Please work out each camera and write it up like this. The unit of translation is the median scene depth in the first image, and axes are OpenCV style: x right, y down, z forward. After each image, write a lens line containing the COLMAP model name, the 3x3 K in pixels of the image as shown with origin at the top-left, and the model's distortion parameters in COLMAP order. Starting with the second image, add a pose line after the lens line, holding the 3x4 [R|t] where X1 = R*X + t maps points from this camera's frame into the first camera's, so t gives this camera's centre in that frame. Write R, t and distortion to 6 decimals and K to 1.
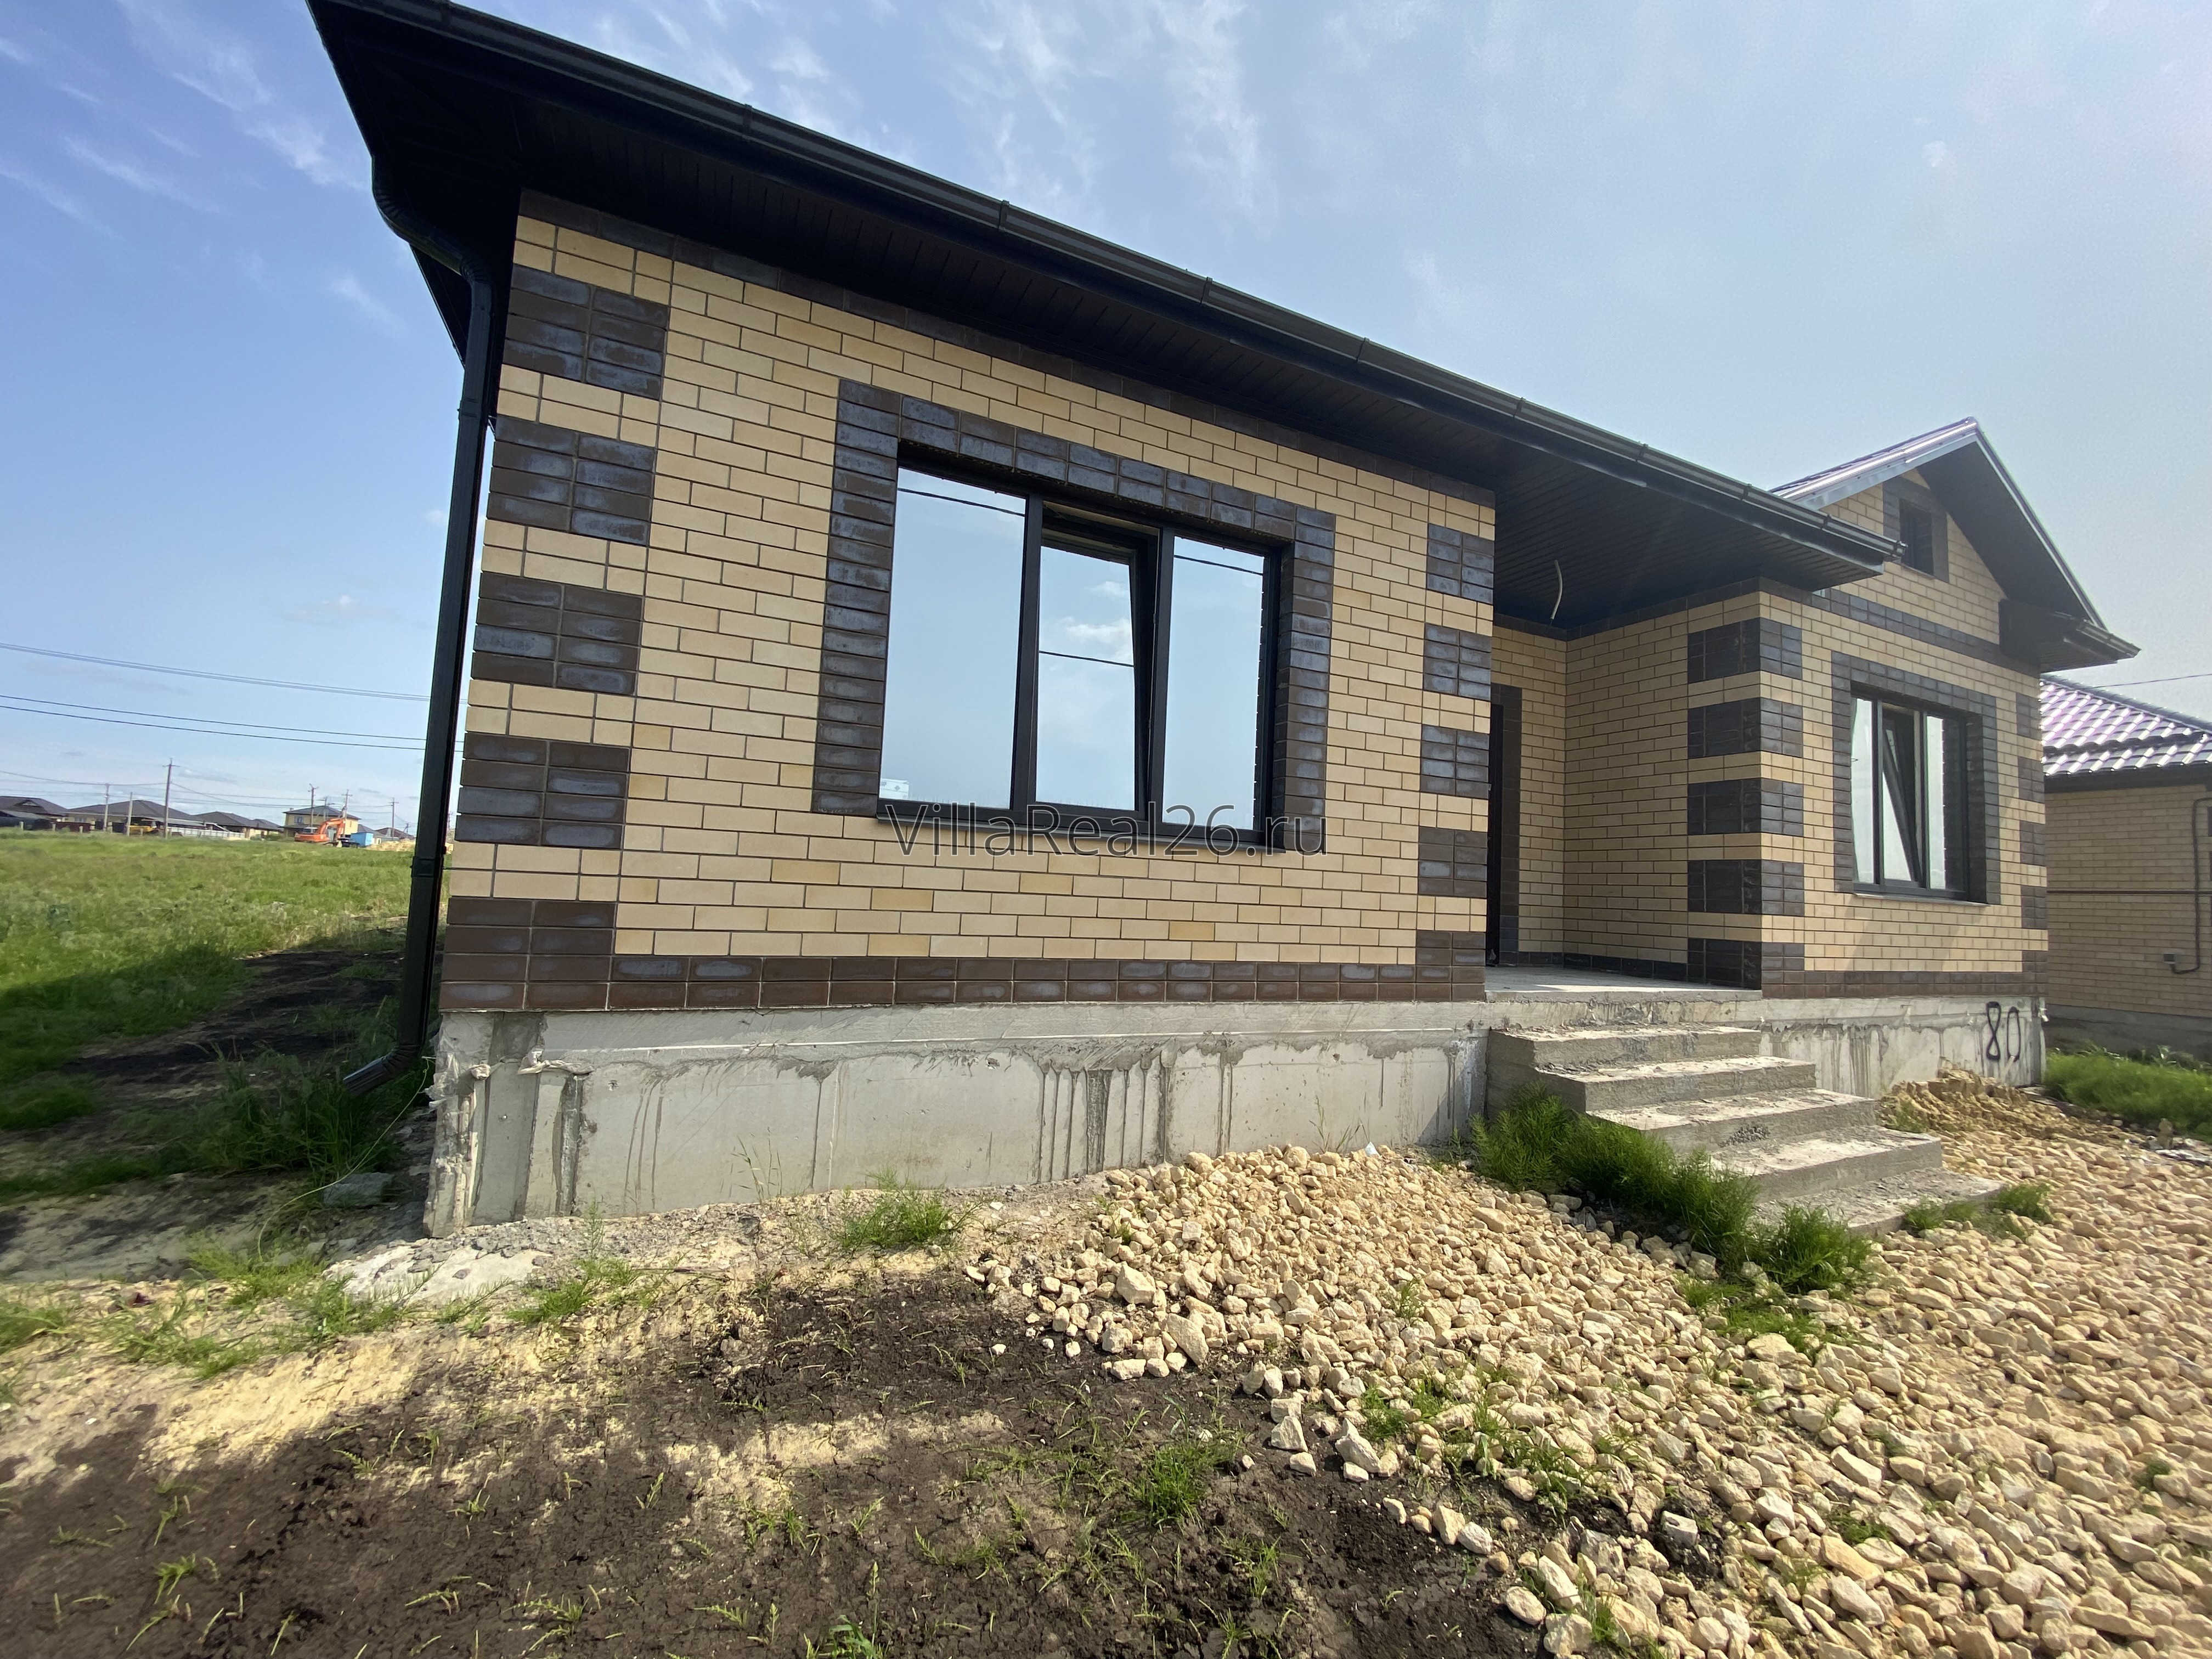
lens RADIAL K [[898.6, 0, 1103.9], [0, 898.6, 833.9], [0, 0, 1]] dist [0.031892, -0.026371]
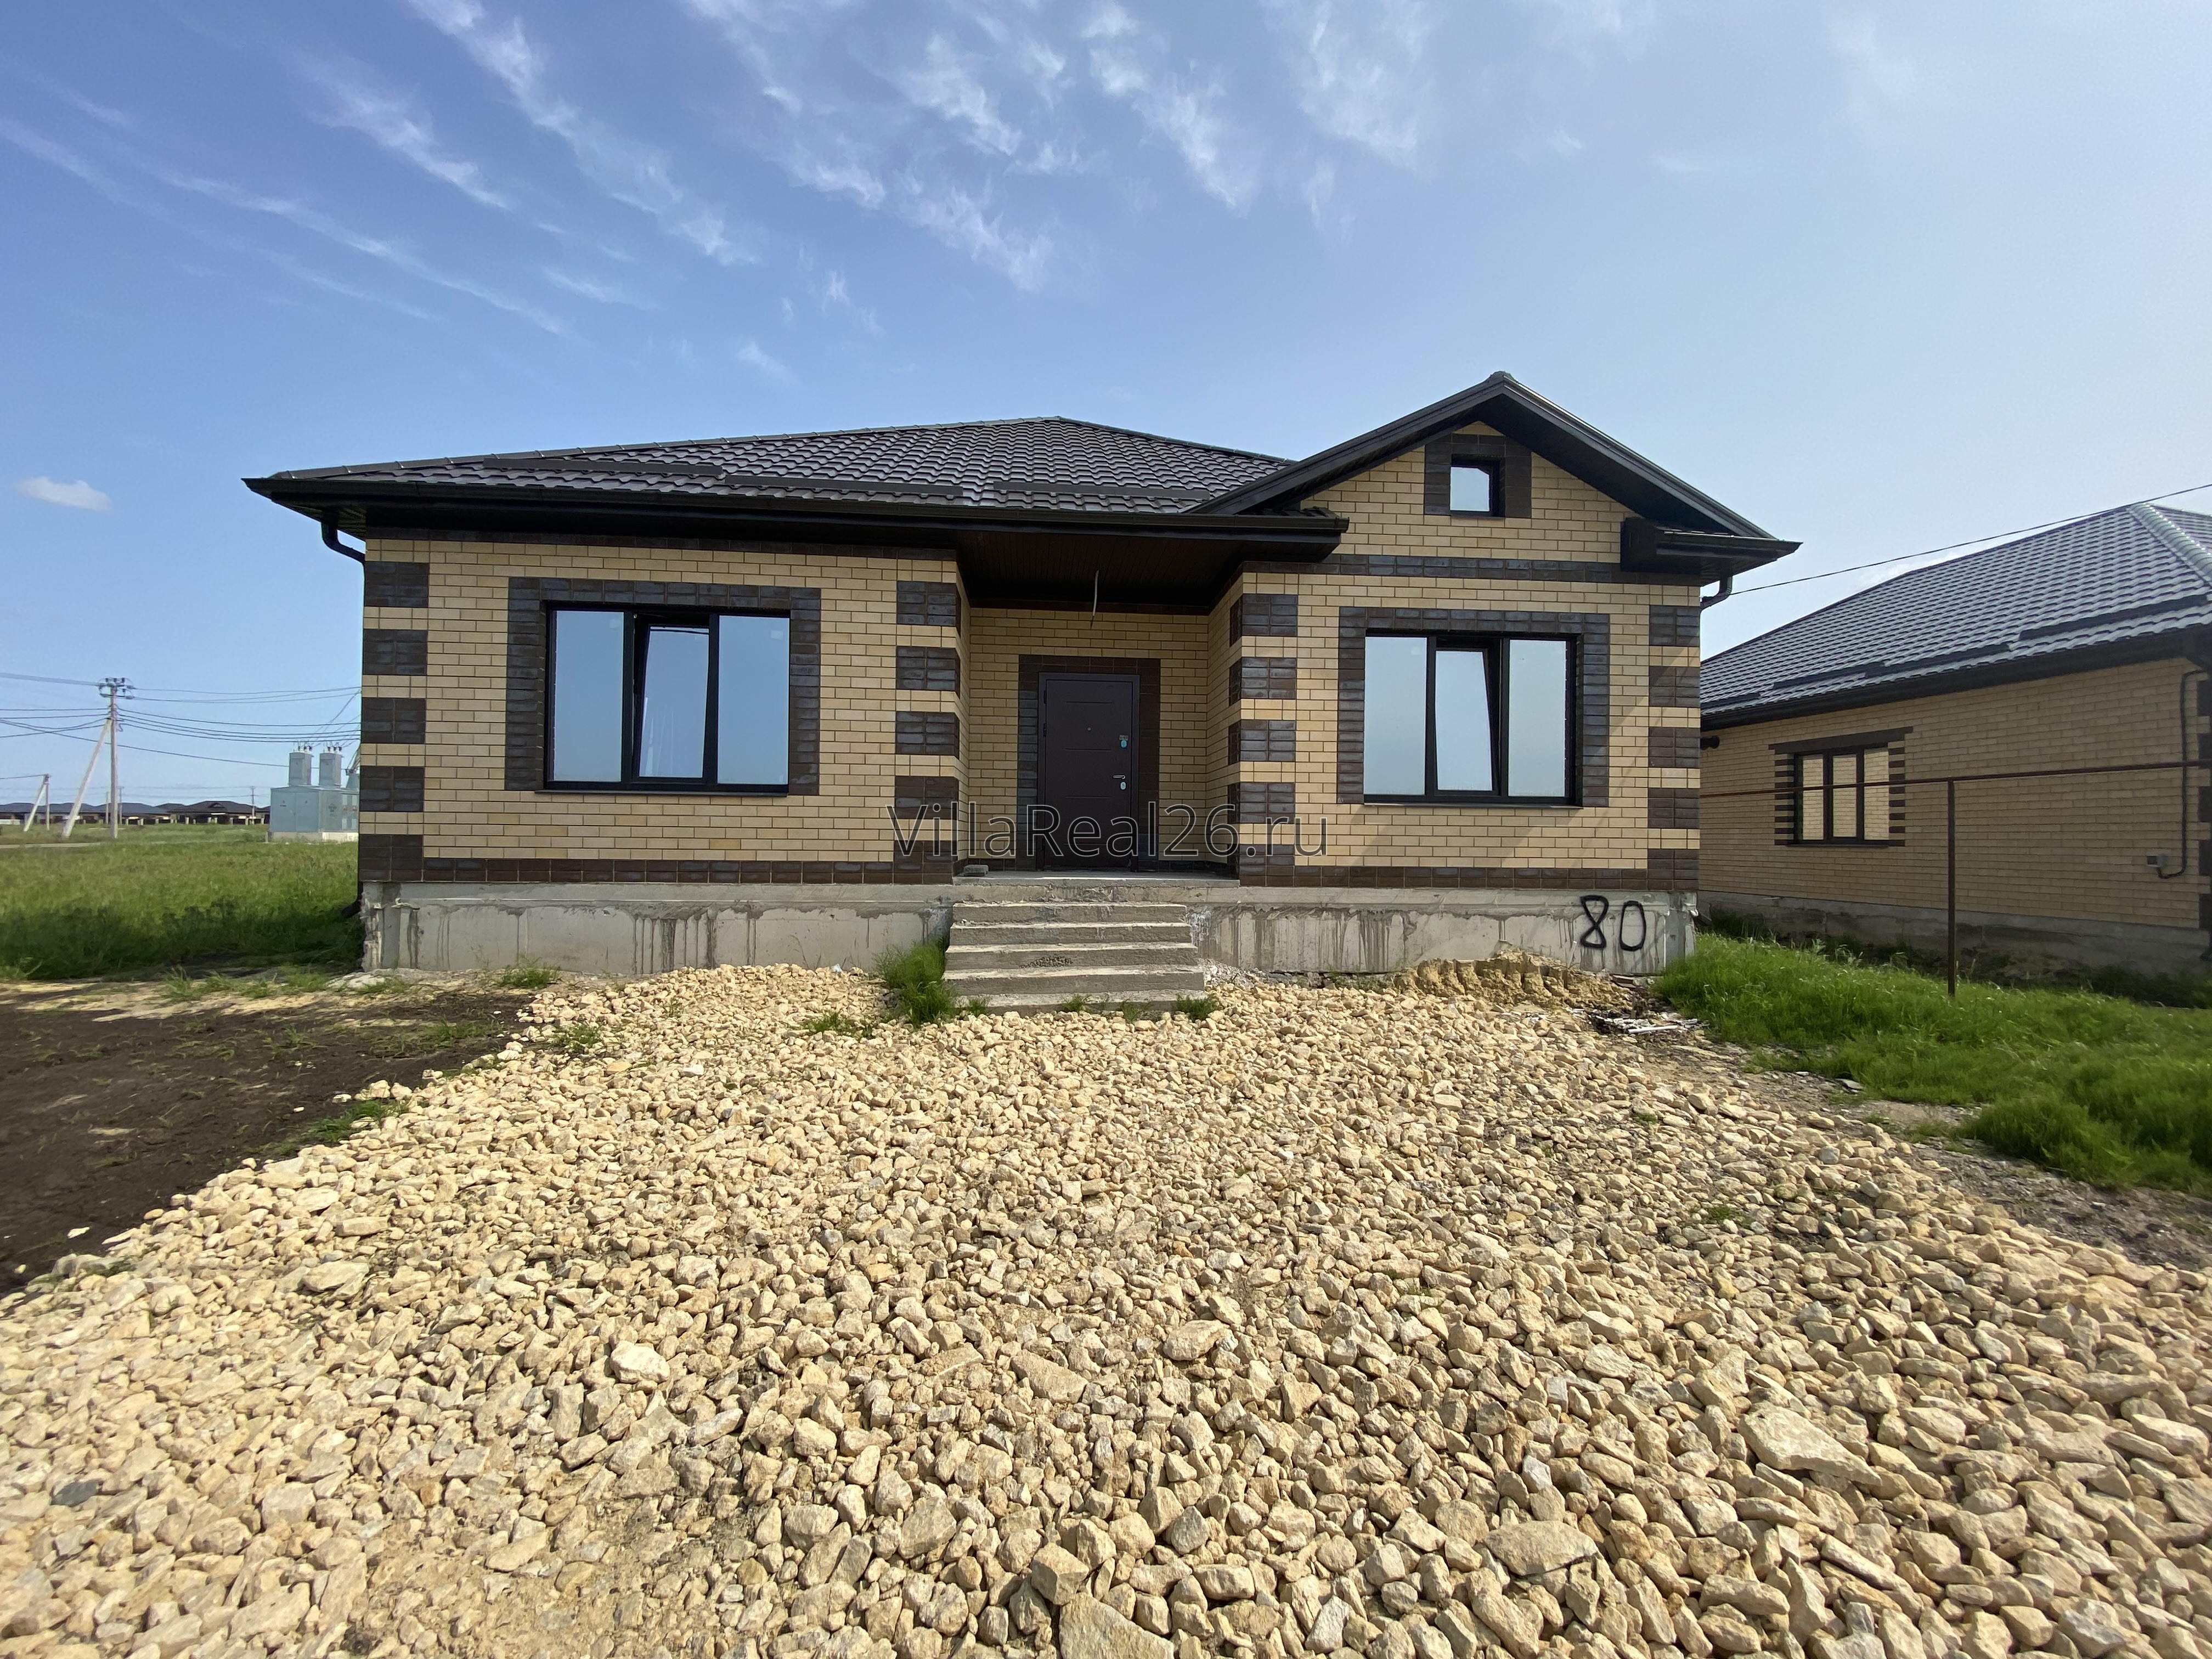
lens RADIAL K [[898.6, 0, 1103.9], [0, 898.6, 833.9], [0, 0, 1]] dist [0.031892, -0.026371]
pose [[0.937750, -0.036687, -0.345369, 1.675186], [0.055276, 0.997495, 0.044128, 0.059442], [0.342885, -0.060472, 0.937429, -0.500492]]
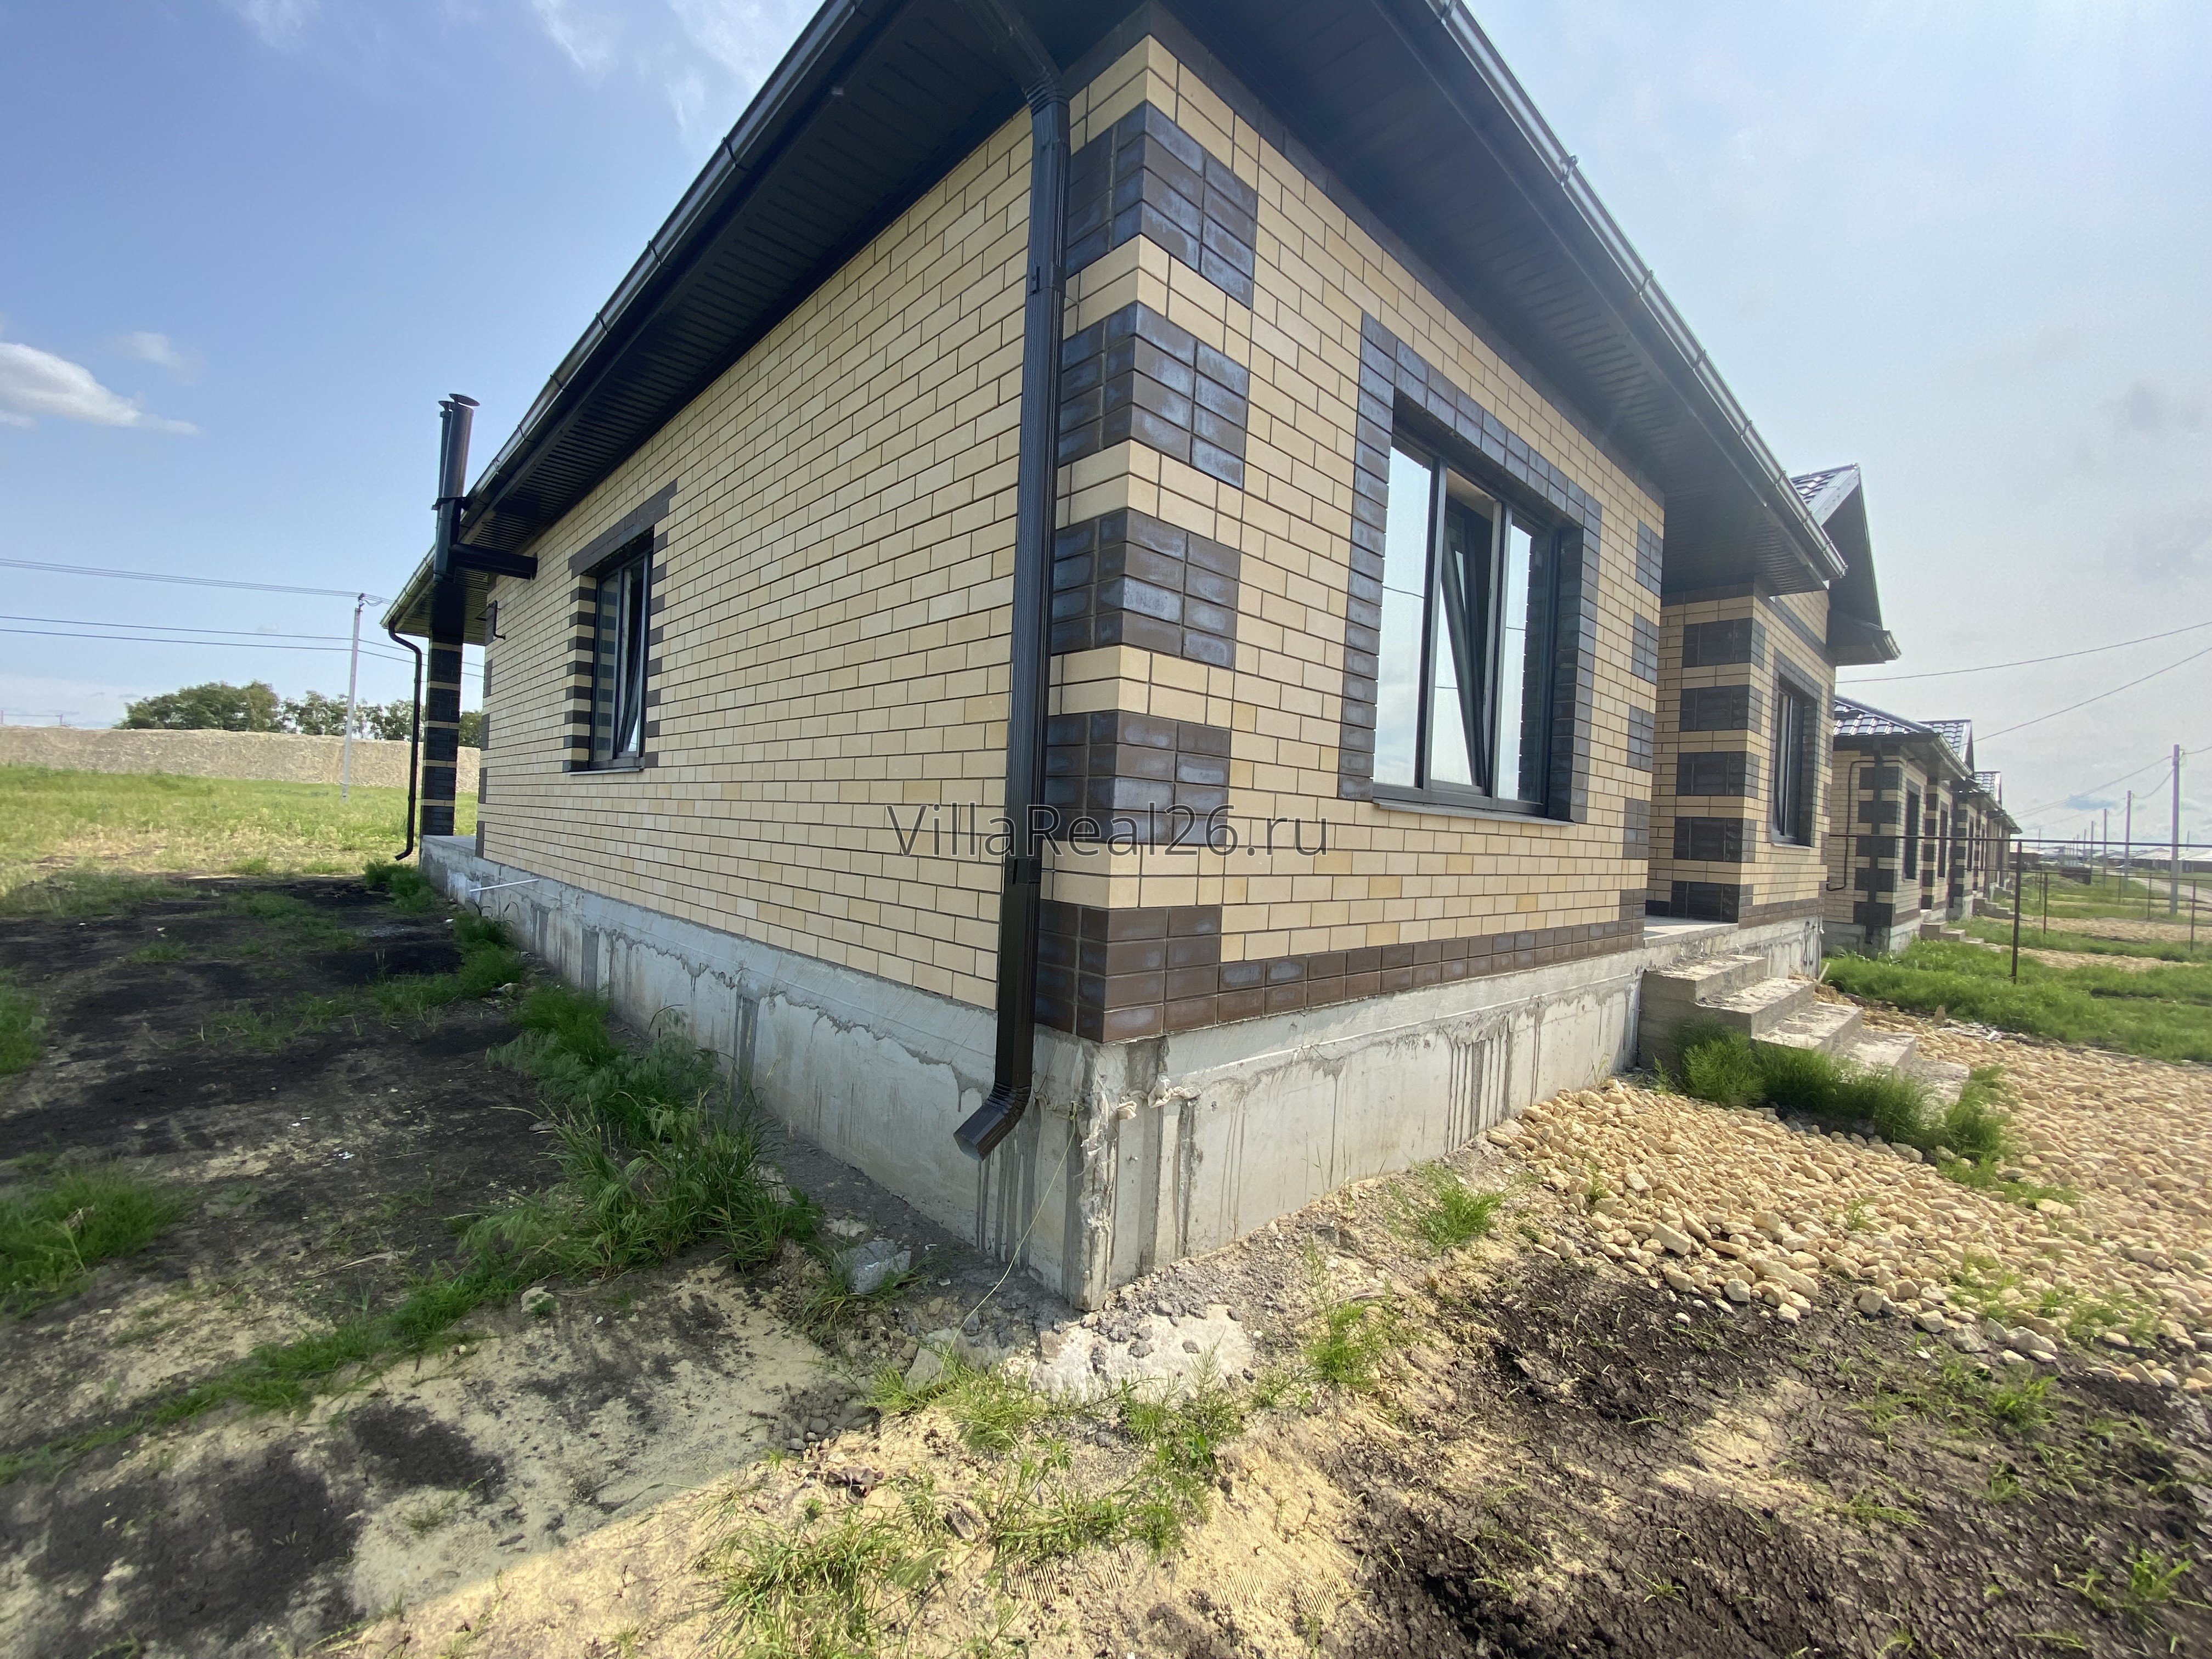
lens RADIAL K [[896.9, 0, 1109.5], [0, 896.9, 833.8], [0, 0, 1]] dist [0.039670, -0.031012]
pose [[0.945772, -0.005697, 0.324780, -0.832800], [-0.022806, 0.996214, 0.083886, -0.058646], [-0.324029, -0.086744, 0.942062, 0.194742]]
